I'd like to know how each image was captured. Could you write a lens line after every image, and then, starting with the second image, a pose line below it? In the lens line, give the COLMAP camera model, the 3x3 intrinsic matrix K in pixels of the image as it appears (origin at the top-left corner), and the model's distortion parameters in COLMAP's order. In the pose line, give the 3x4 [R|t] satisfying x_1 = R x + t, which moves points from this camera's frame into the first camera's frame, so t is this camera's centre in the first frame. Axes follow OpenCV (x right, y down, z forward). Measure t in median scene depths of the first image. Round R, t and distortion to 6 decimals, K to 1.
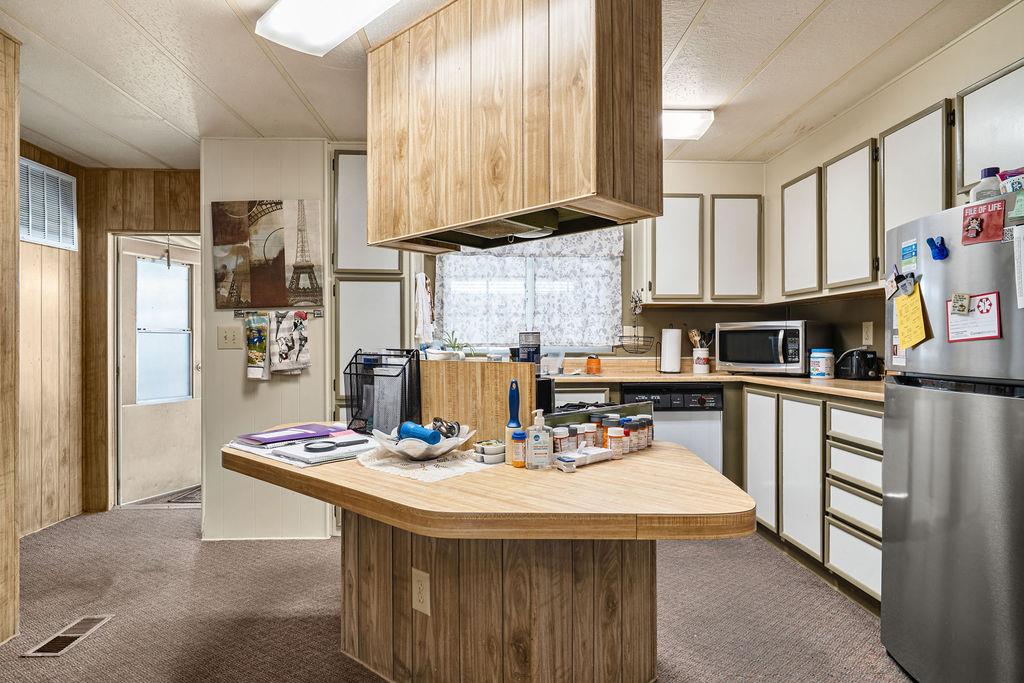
lens RADIAL K [[584.9, 0, 511.2], [0, 584.9, 343.9], [0, 0, 1]] dist [0.000858, 0.001217]
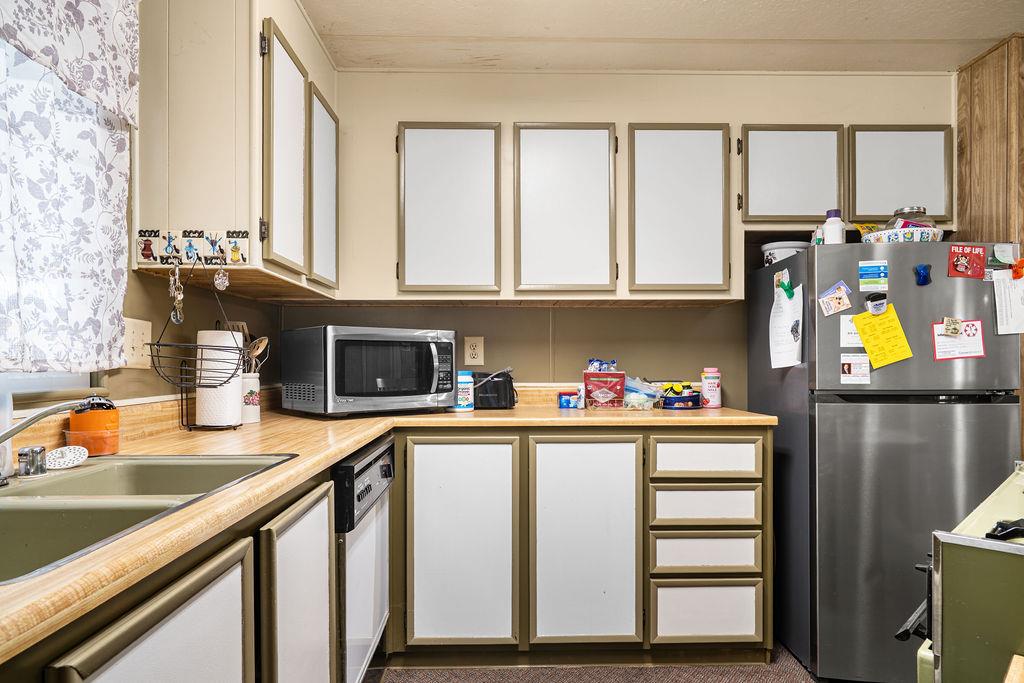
lens RADIAL K [[622.8, 0, 504.7], [0, 622.8, 367.8], [0, 0, 1]] dist [0.003380, 0.000125]
pose [[0.035345, -0.002516, 0.999372, -0.304974], [0.003560, 0.999991, 0.002392, 0.003432], [-0.999369, 0.003474, 0.035354, 1.134050]]
